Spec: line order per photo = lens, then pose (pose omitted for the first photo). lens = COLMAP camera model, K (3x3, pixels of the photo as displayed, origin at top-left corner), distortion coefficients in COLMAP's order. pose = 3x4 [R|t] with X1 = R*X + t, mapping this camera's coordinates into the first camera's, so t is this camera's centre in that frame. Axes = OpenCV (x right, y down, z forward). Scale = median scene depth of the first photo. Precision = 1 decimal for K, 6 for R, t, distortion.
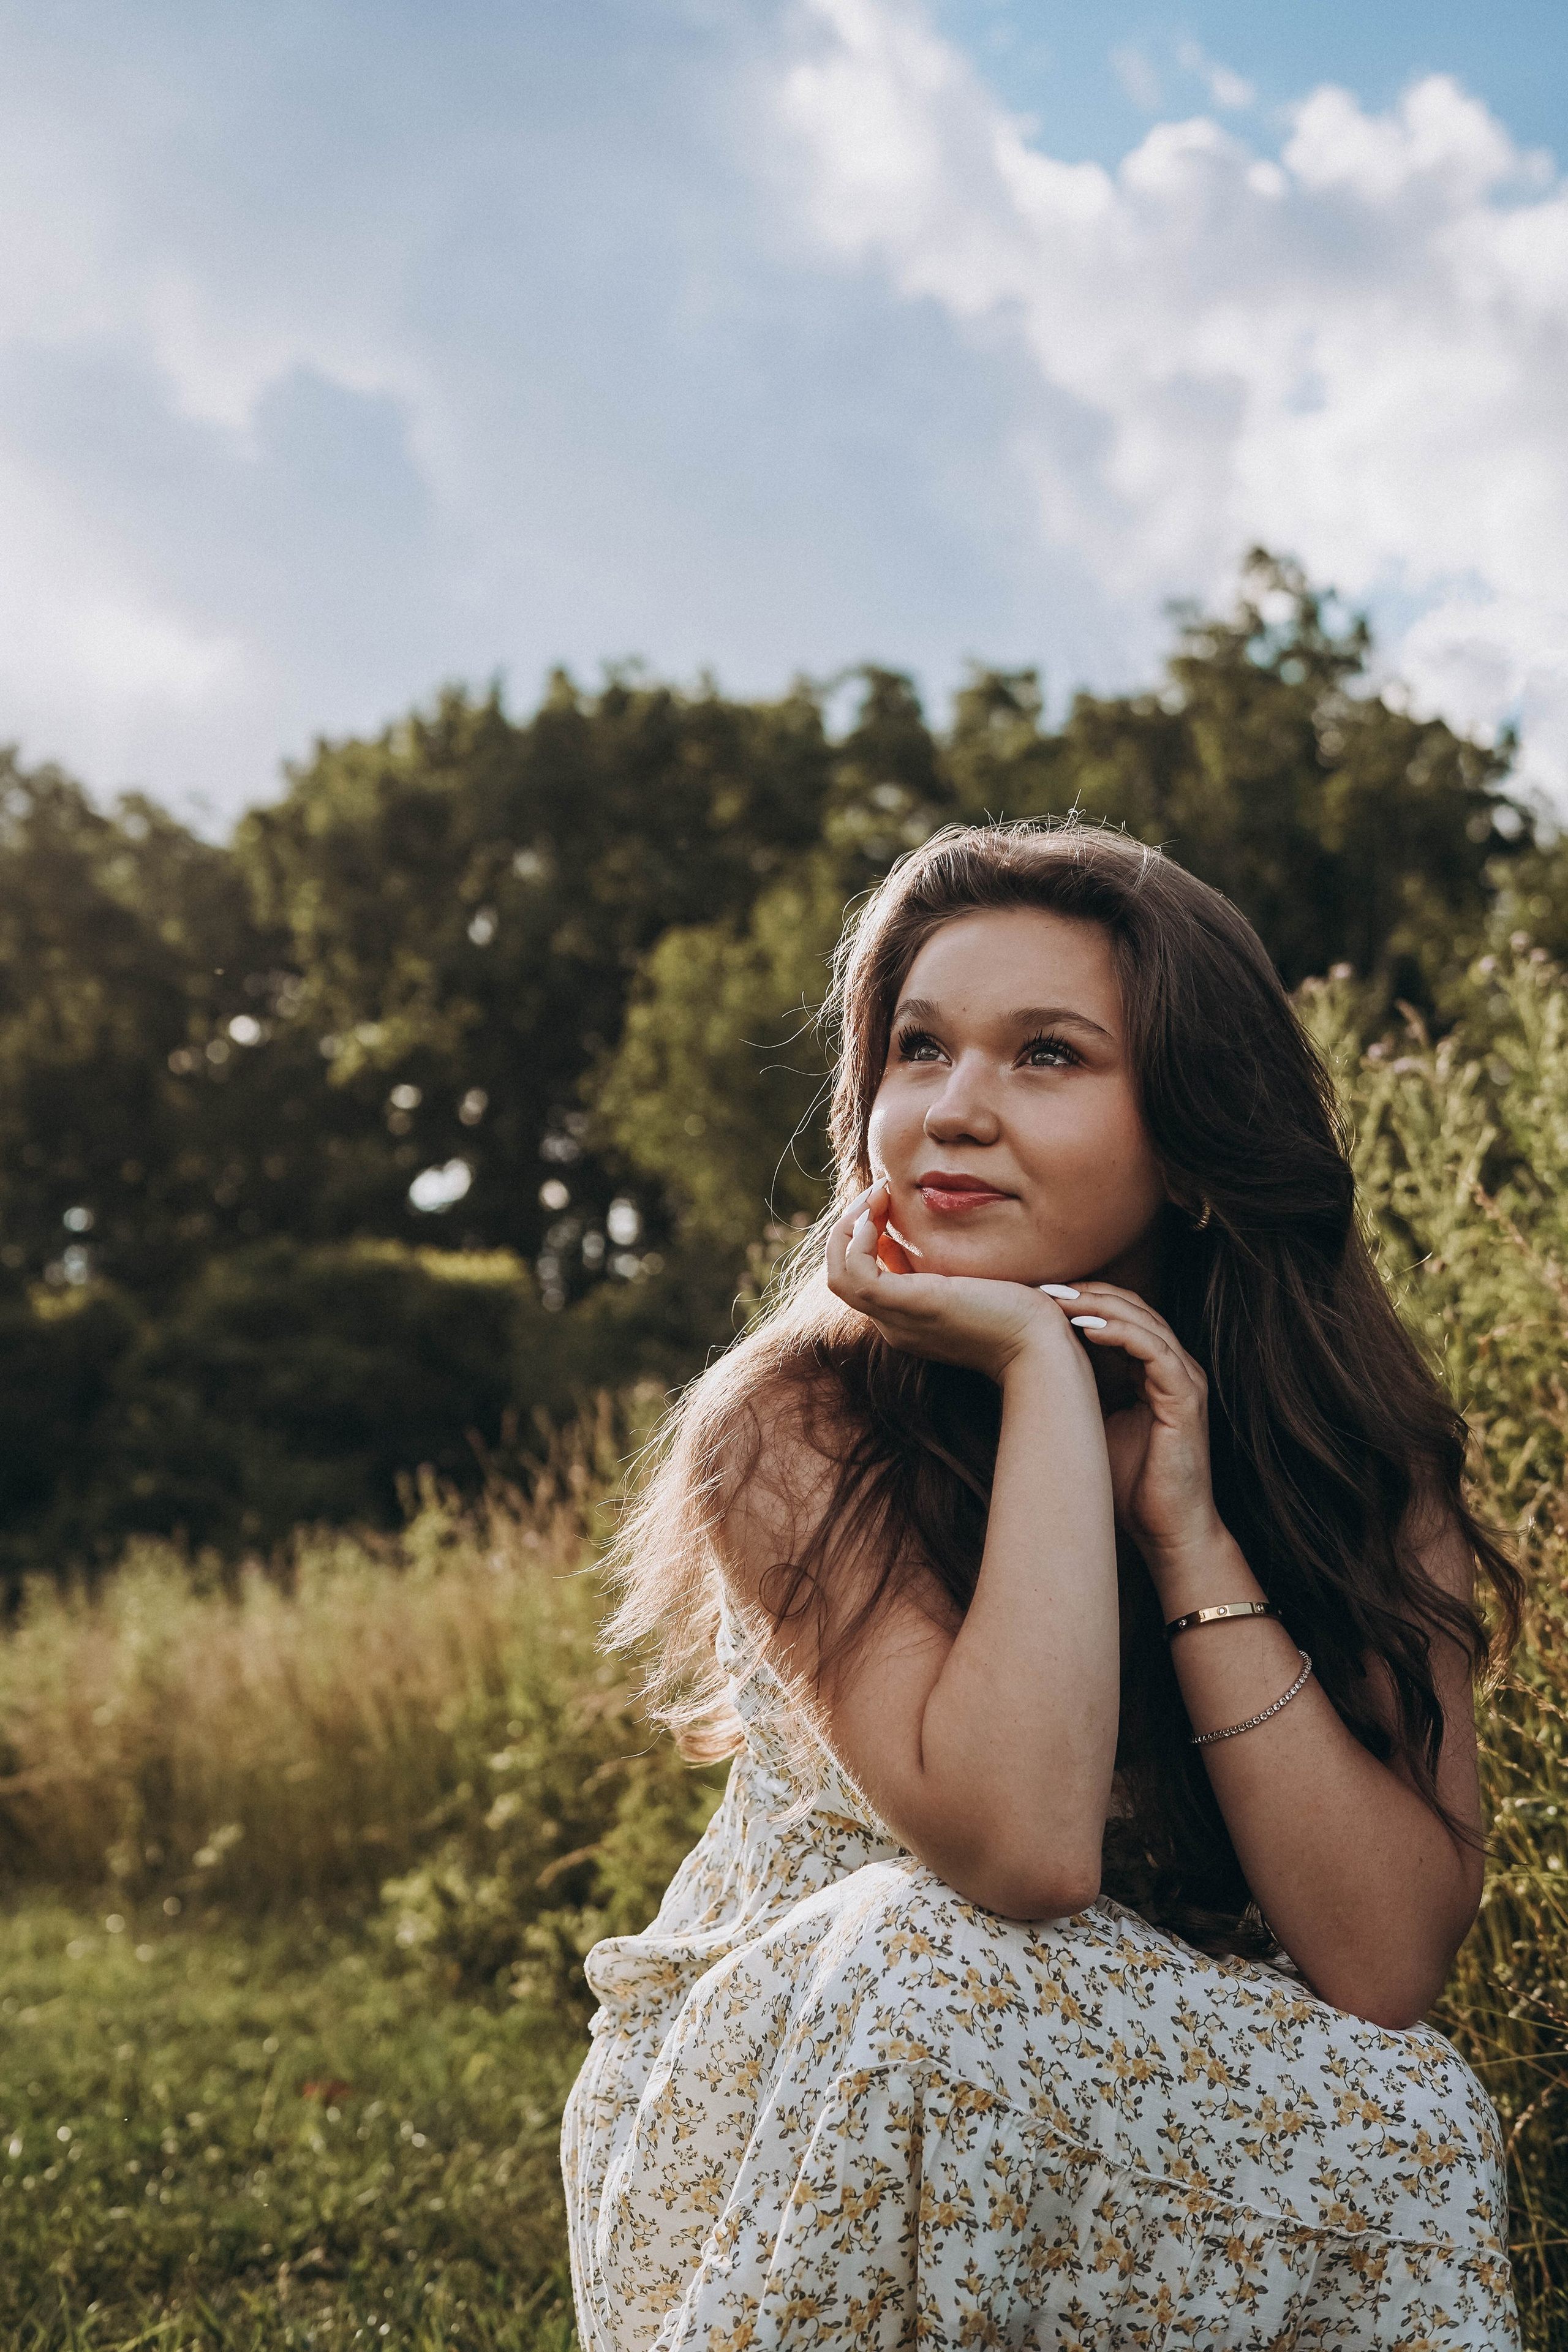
lens RADIAL K [[3544.0, 0, 808.8], [0, 3544.0, 1105.5], [0, 0, 1]] dist [-0.003650, -0.016272]
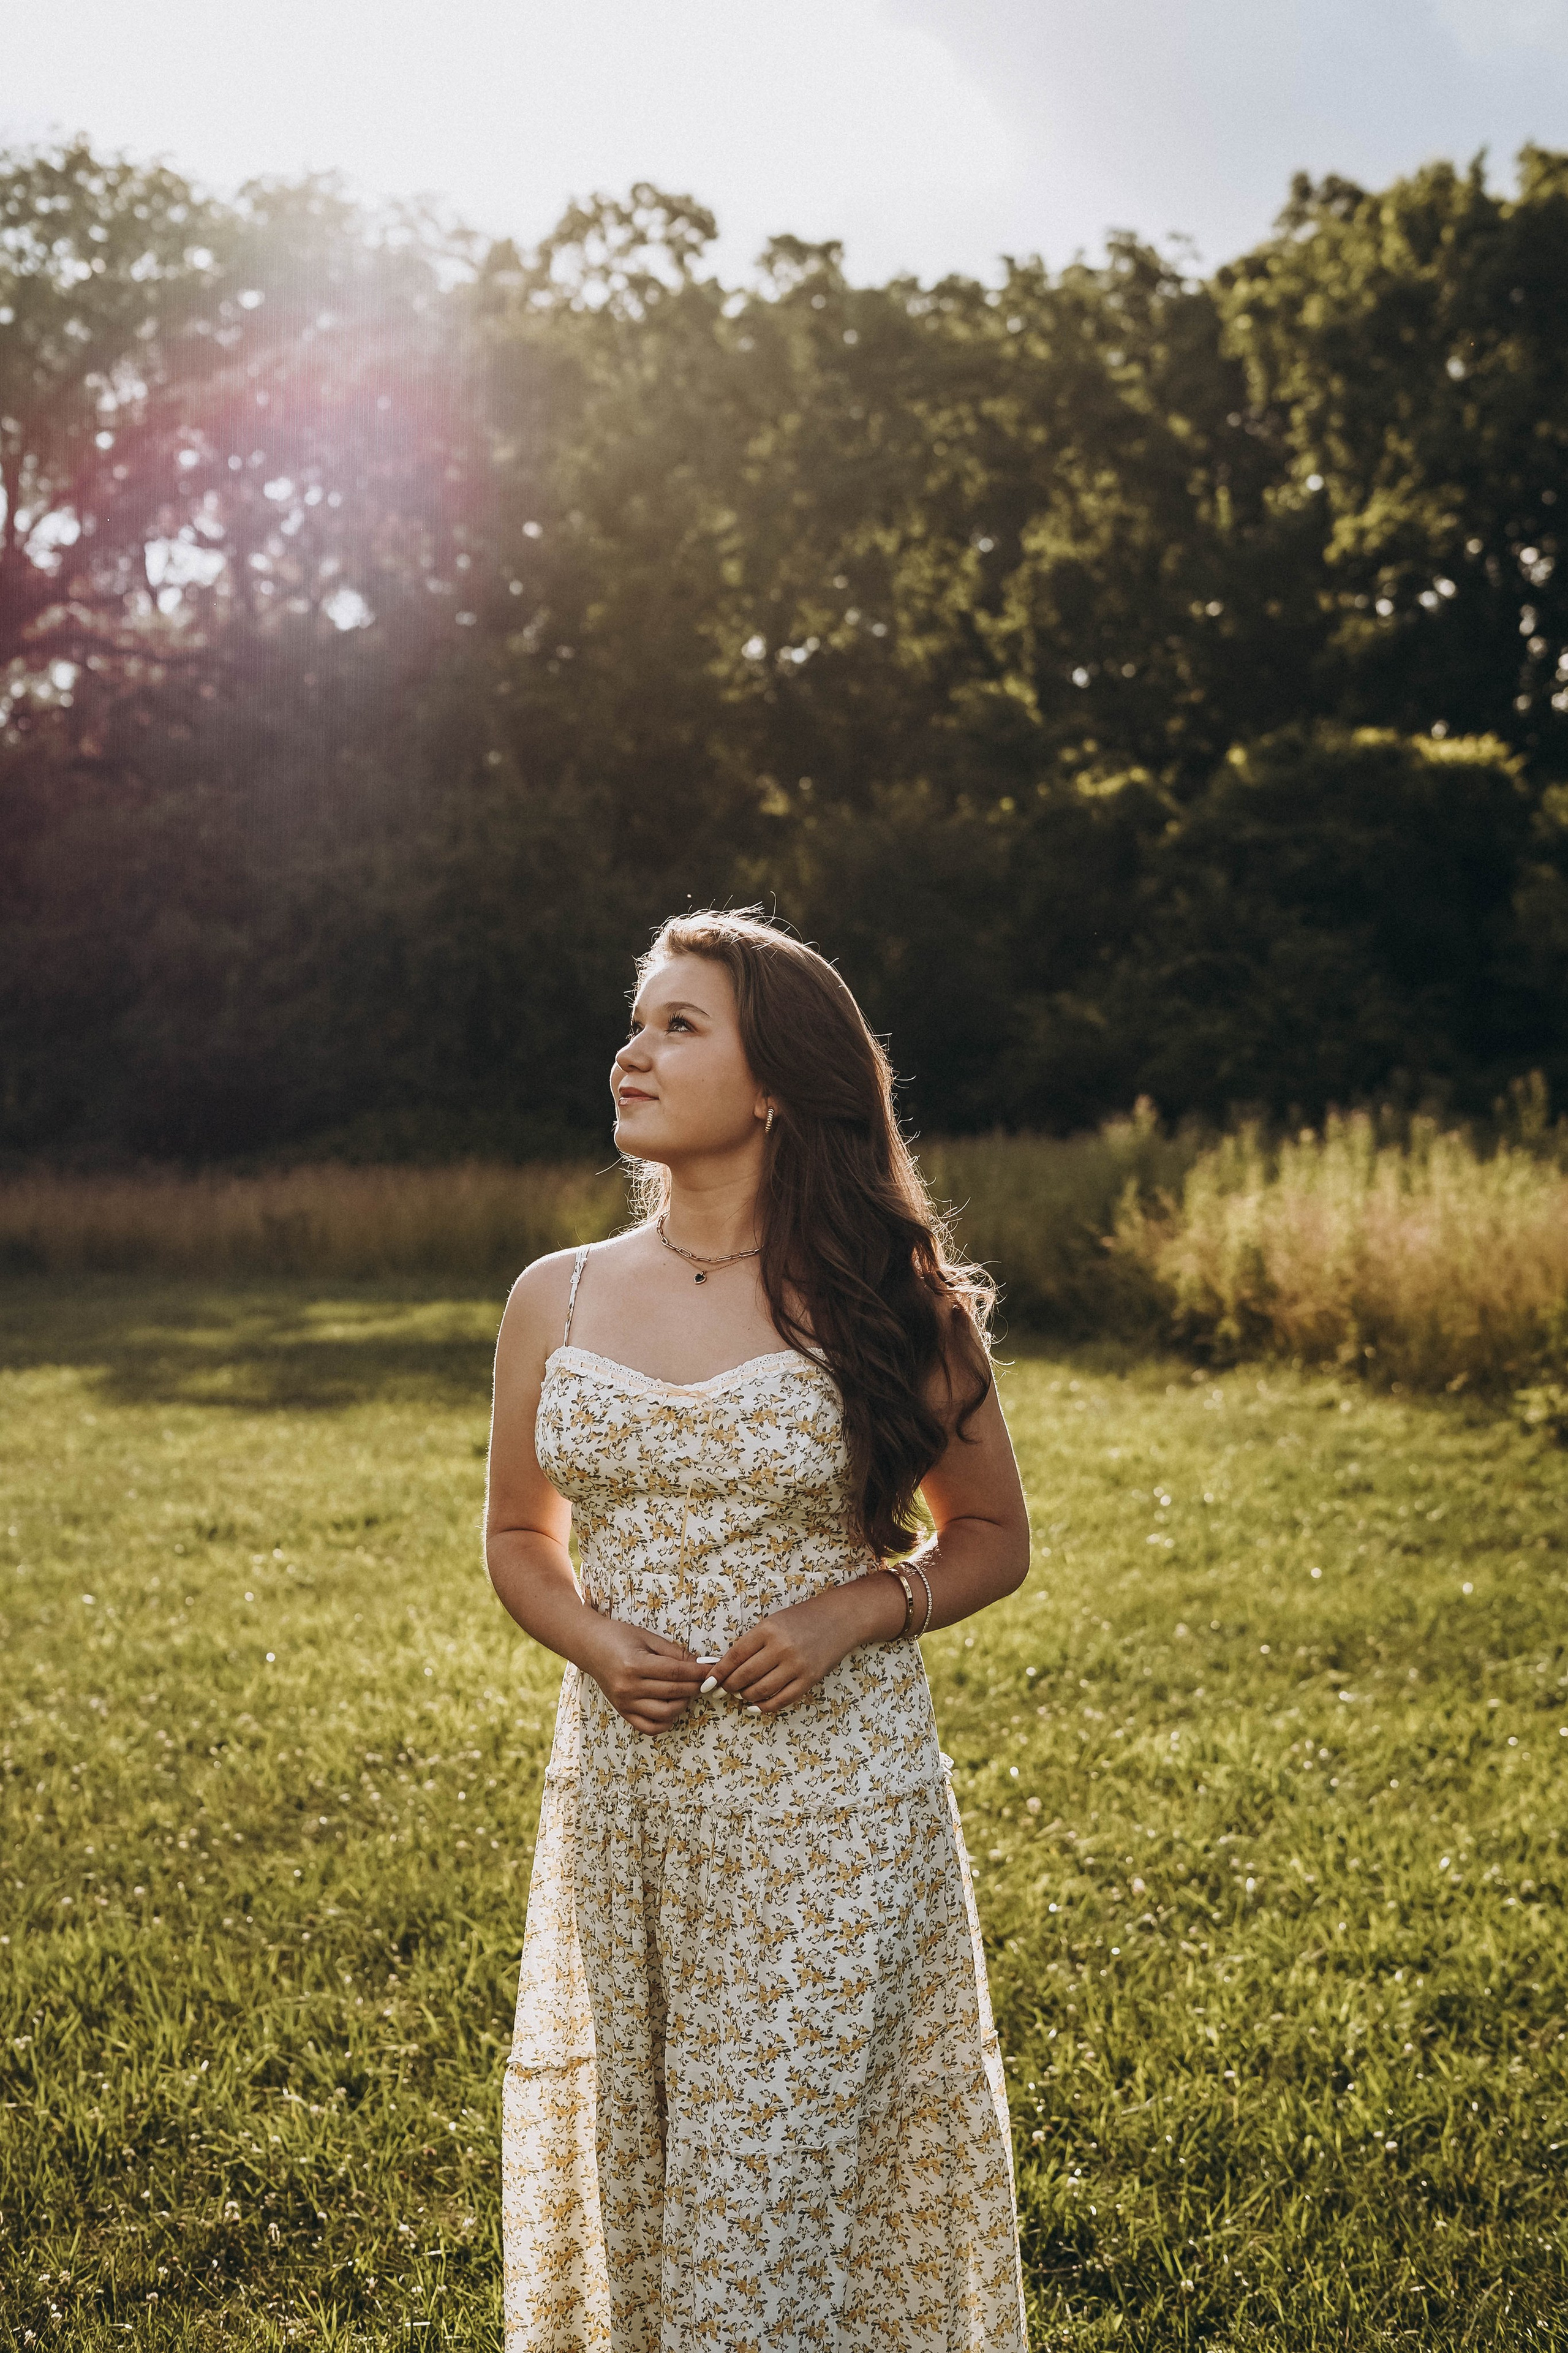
lens RADIAL K [[3615.9, 0, 783.4], [0, 3615.9, 1122.6], [0, 0, 1]] dist [0.014453, 0.028583]
pose [[0.963583, 0.016512, -0.266898, 0.004898], [0.031654, 0.984031, 0.175157, -0.047760], [0.265529, -0.177227, 0.947674, -0.164915]]
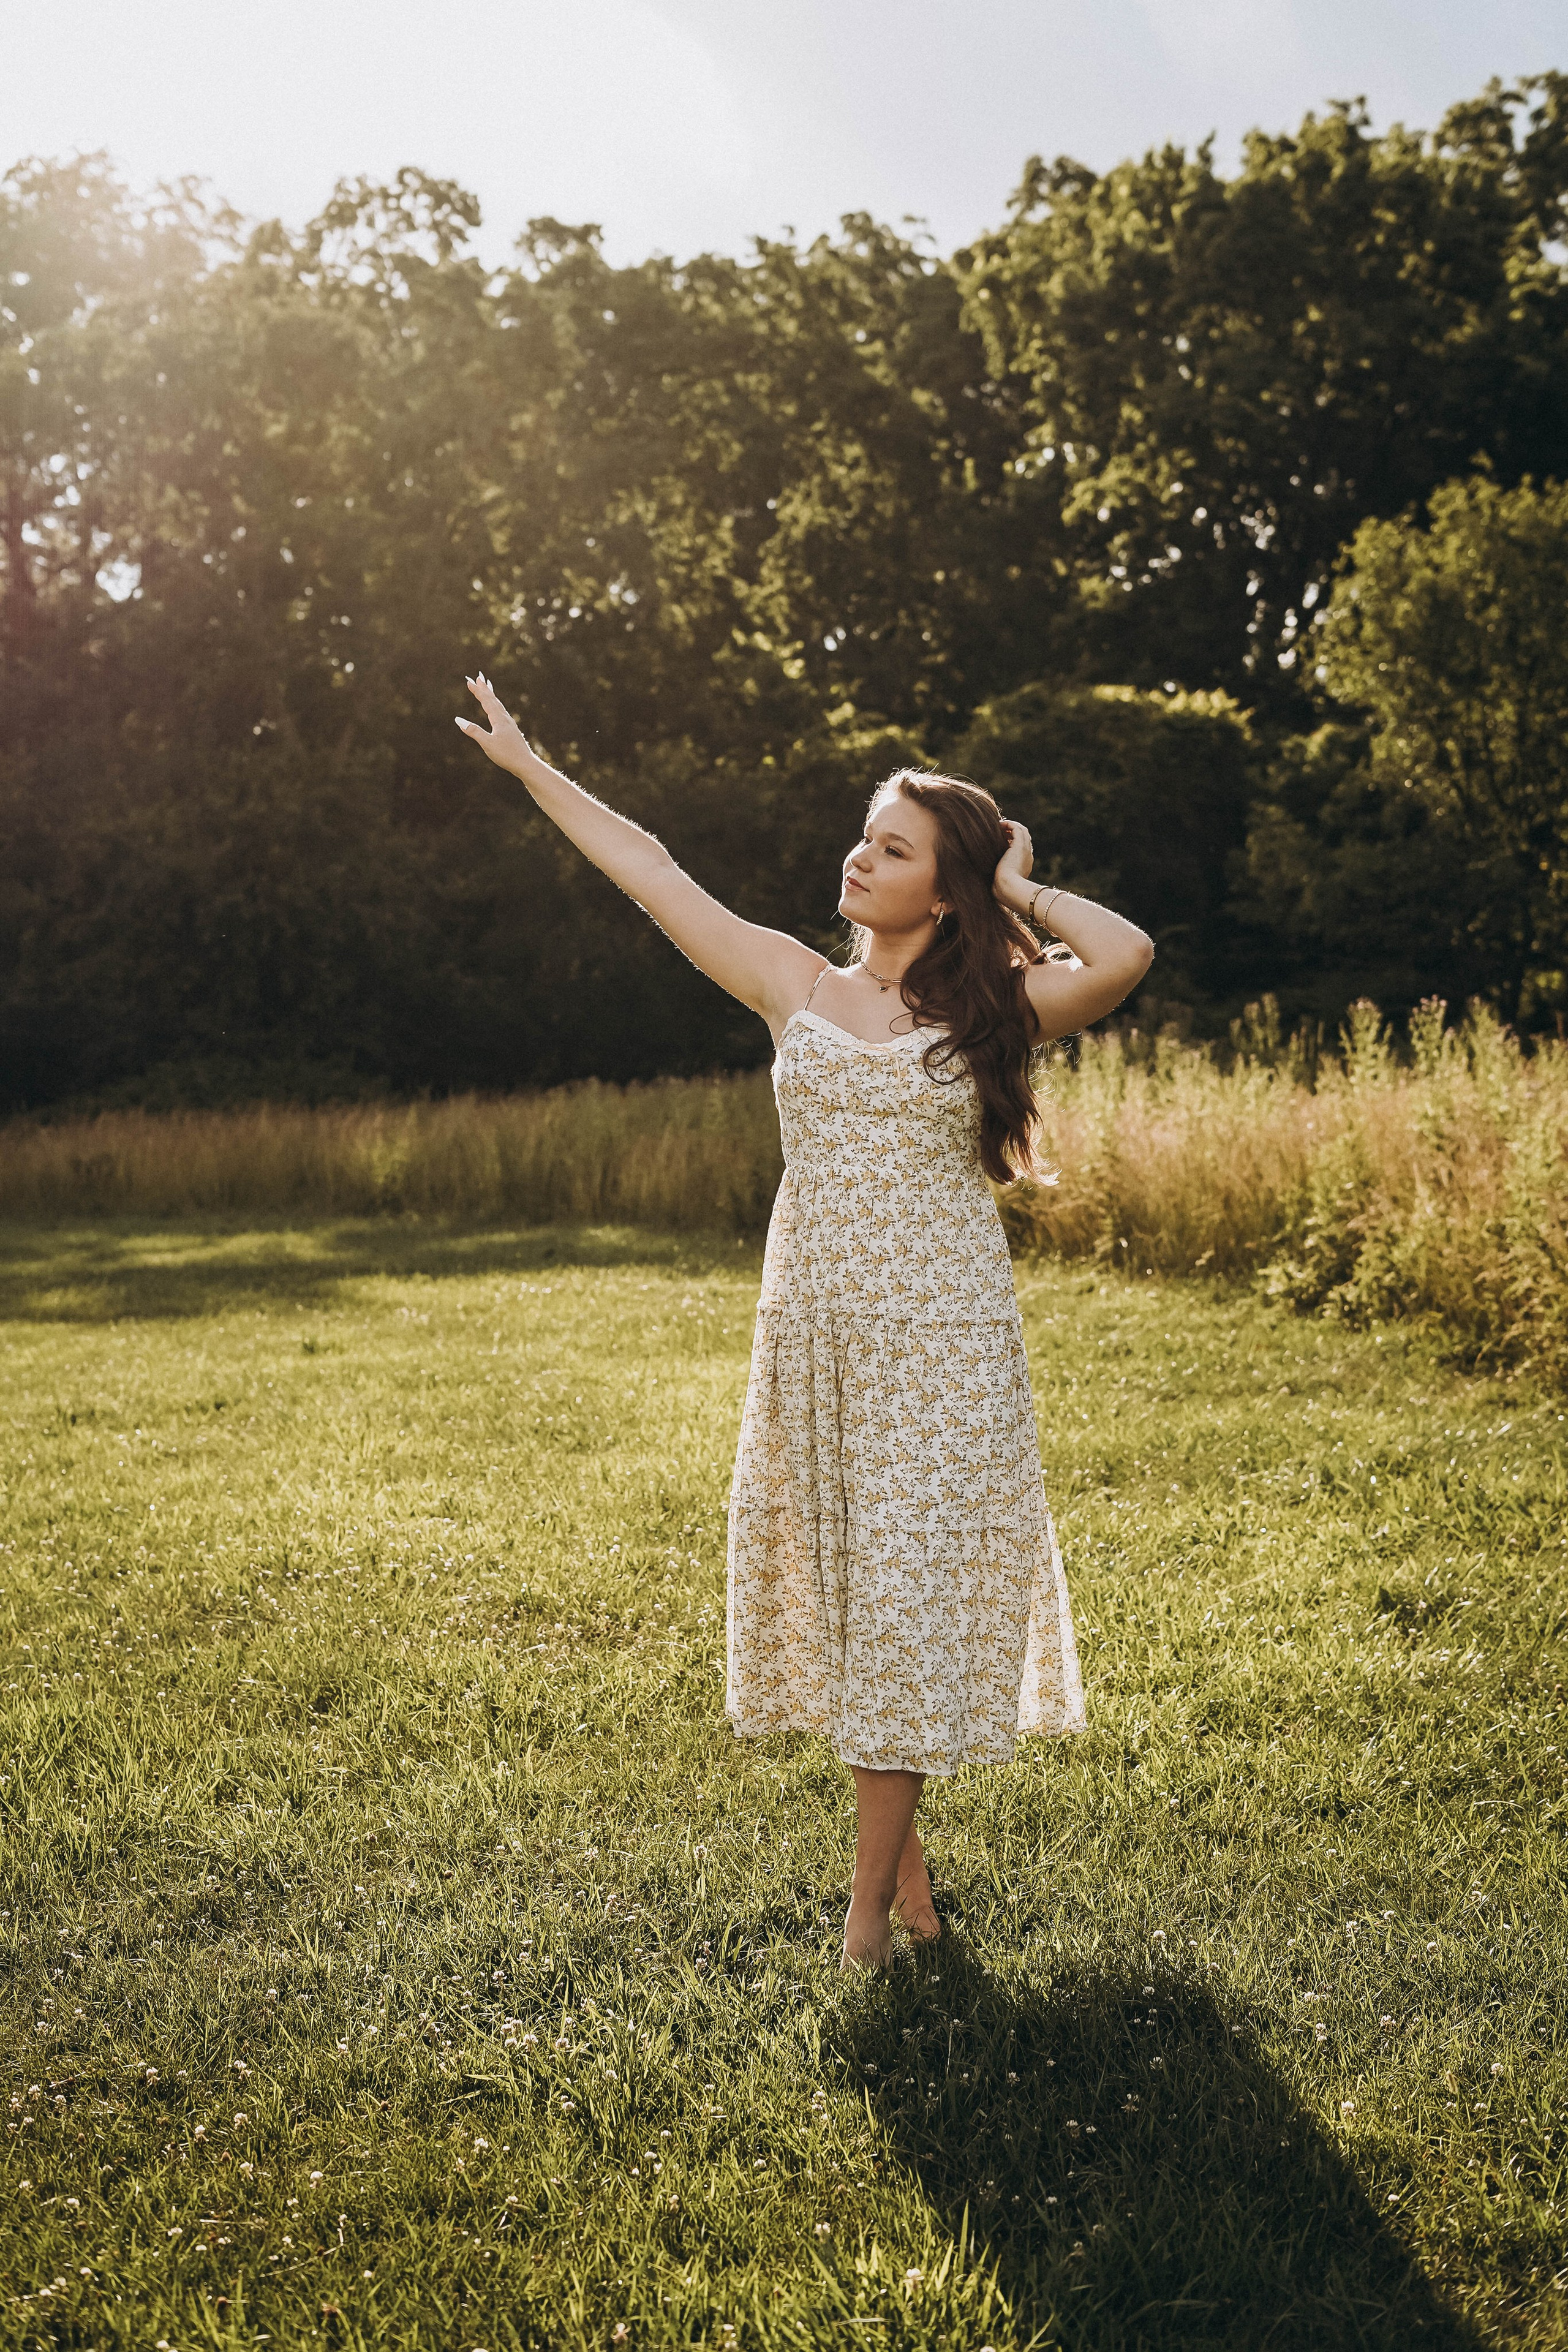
lens RADIAL K [[3473.1, 0, 824.2], [0, 3473.1, 1172.9], [0, 0, 1]] dist [0.005416, 0.012202]
pose [[0.981660, 0.003192, -0.190615, 0.005409], [0.036707, 0.977986, 0.205416, -0.046685], [0.187075, -0.208645, 0.959932, -0.179770]]
